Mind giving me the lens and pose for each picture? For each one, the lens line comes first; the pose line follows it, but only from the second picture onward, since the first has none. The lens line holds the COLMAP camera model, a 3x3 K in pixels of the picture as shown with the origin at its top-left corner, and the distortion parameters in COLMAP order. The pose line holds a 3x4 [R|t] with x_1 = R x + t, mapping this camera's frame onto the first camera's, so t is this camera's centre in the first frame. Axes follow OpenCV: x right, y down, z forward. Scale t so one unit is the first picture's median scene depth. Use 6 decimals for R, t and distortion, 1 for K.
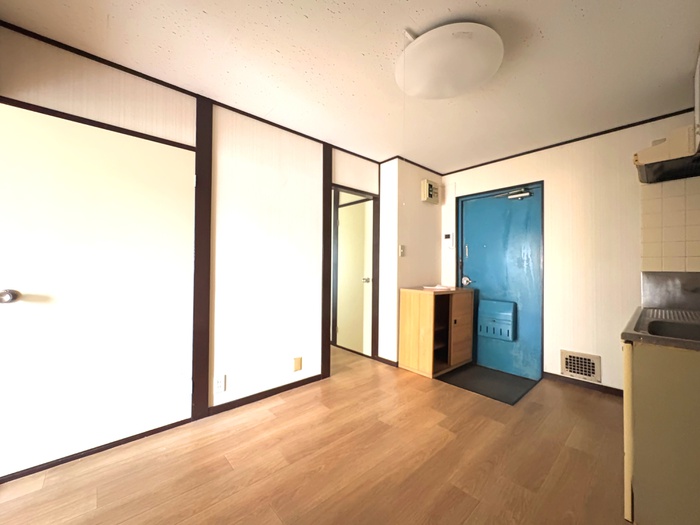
lens RADIAL K [[278.3, 0, 351.2], [0, 278.3, 264.1], [0, 0, 1]] dist [-0.001207, 0.000485]
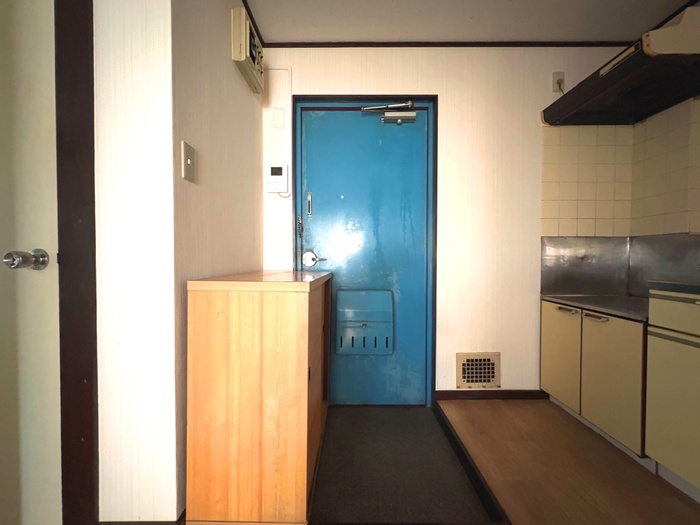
lens RADIAL K [[278.3, 0, 350.4], [0, 278.3, 265.1], [0, 0, 1]] dist [-0.001207, 0.000485]
pose [[0.669929, -0.027905, 0.741901, 0.069588], [-0.001654, 0.999235, 0.039078, 0.057984], [-0.742424, -0.027406, 0.669370, 0.658049]]
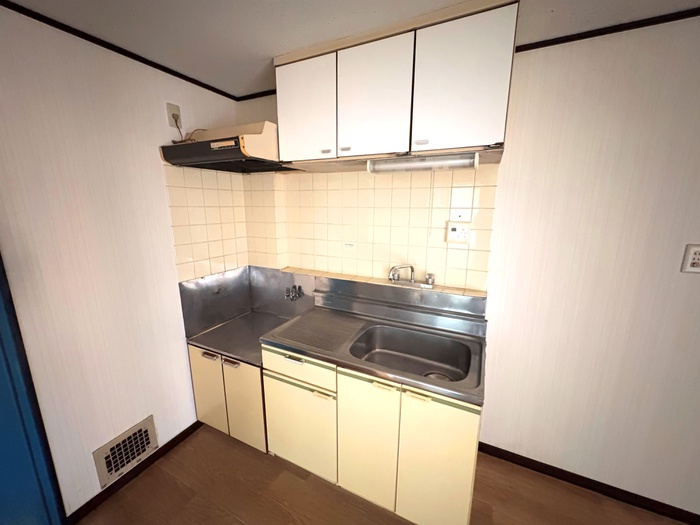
lens RADIAL K [[278.3, 0, 350.2], [0, 278.3, 264.5], [0, 0, 1]] dist [-0.001207, 0.000485]
pose [[-0.371613, -0.200210, 0.906543, 0.140287], [-0.018173, 0.977852, 0.208509, -0.145373], [-0.928210, 0.061011, -0.367021, 0.634400]]
